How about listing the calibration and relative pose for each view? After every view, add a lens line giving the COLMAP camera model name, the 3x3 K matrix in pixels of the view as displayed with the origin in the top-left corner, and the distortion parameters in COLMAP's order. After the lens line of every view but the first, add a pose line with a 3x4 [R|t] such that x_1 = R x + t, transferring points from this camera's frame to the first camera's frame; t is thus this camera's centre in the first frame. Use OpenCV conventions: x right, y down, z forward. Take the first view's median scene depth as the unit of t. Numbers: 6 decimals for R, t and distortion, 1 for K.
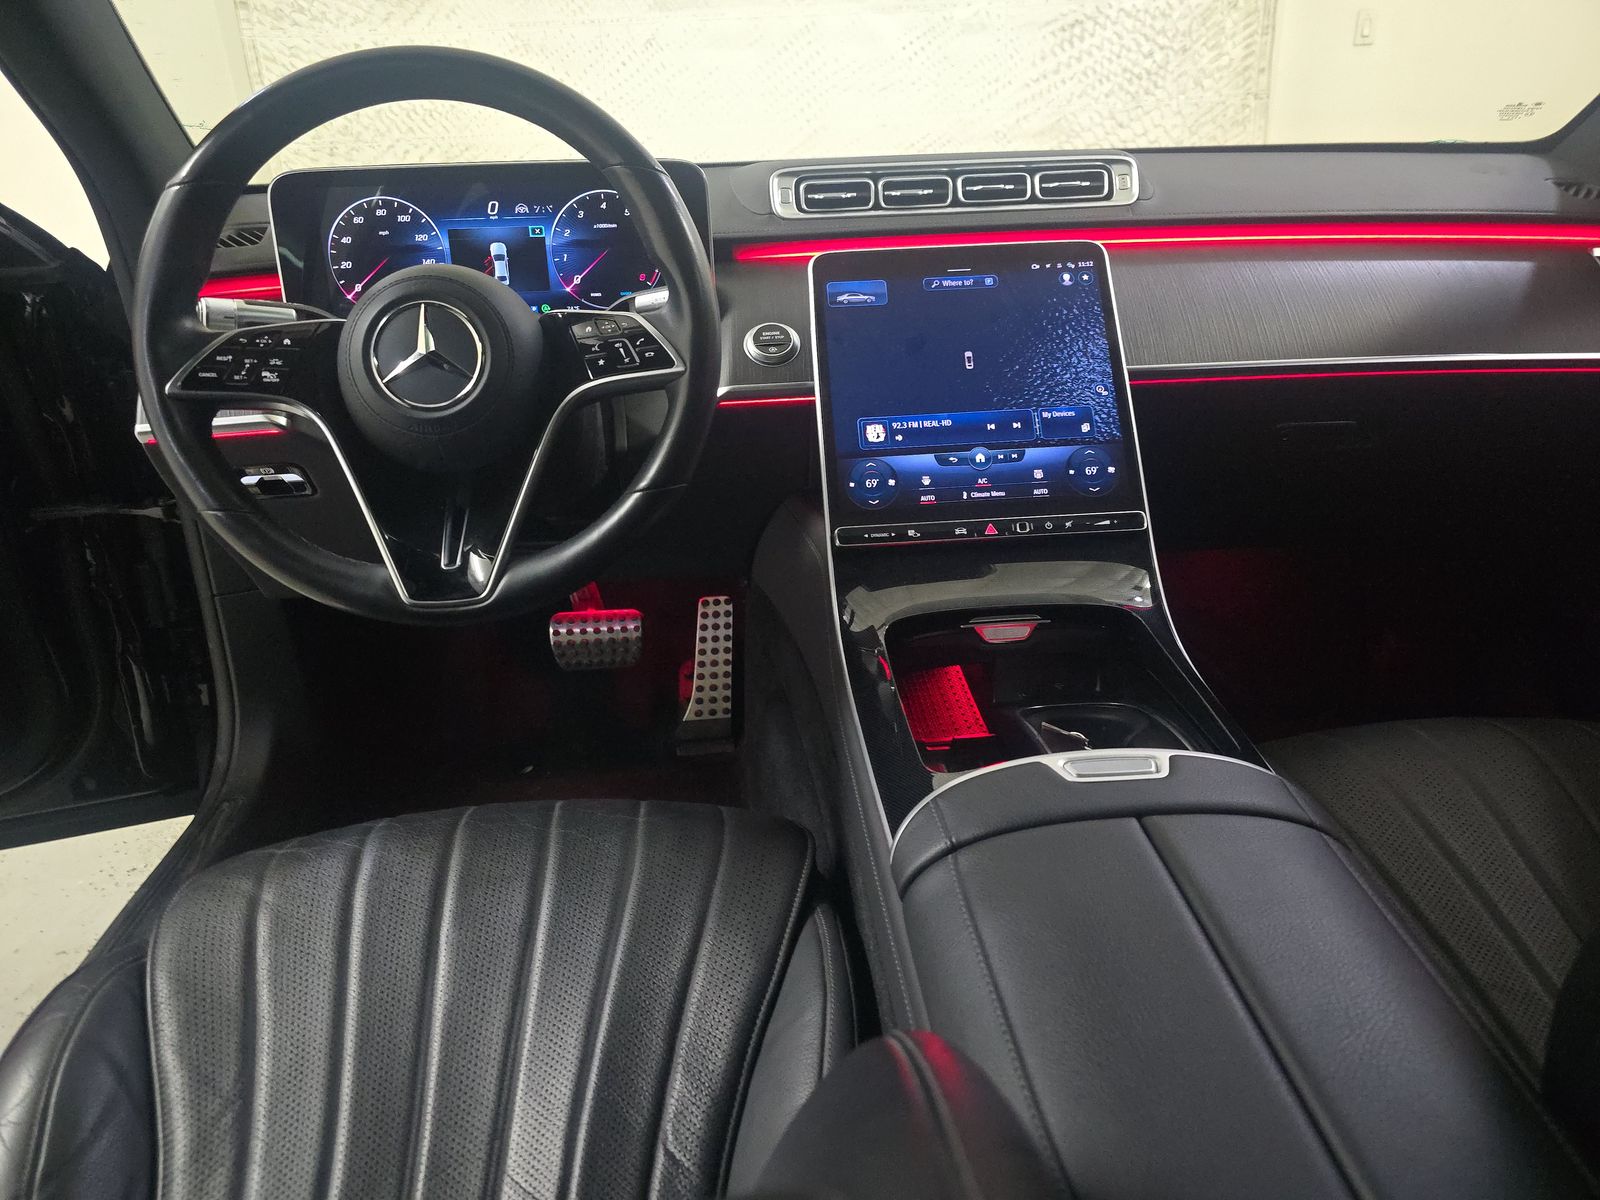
lens RADIAL K [[1069.5, 0, 800.0], [0, 1069.5, 600.0], [0, 0, 1]] dist [0.060326, -0.042761]
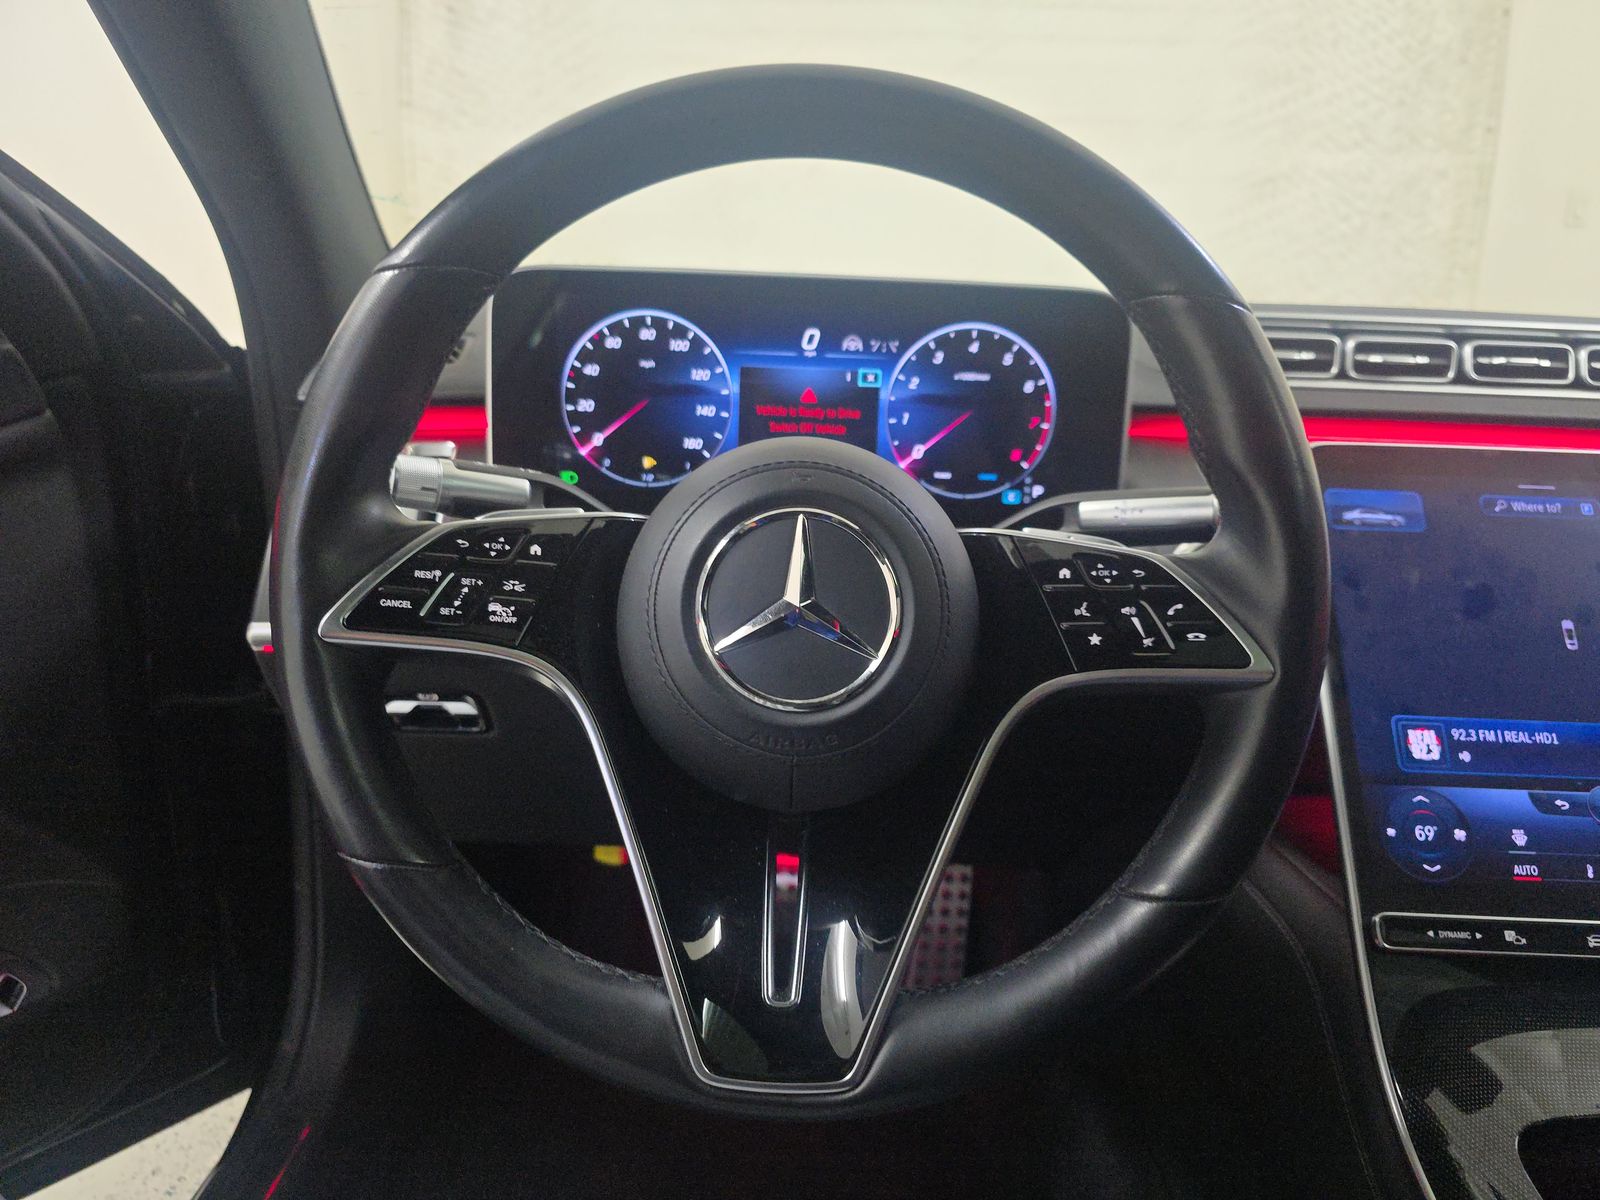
lens RADIAL K [[1069.4, 0, 804.3], [0, 1069.4, 601.5], [0, 0, 1]] dist [0.045320, -0.035164]
pose [[0.994697, 0.090285, -0.049251, -0.243976], [-0.095019, 0.990006, -0.104208, -0.134268], [0.039351, 0.108335, 0.993335, 0.362276]]
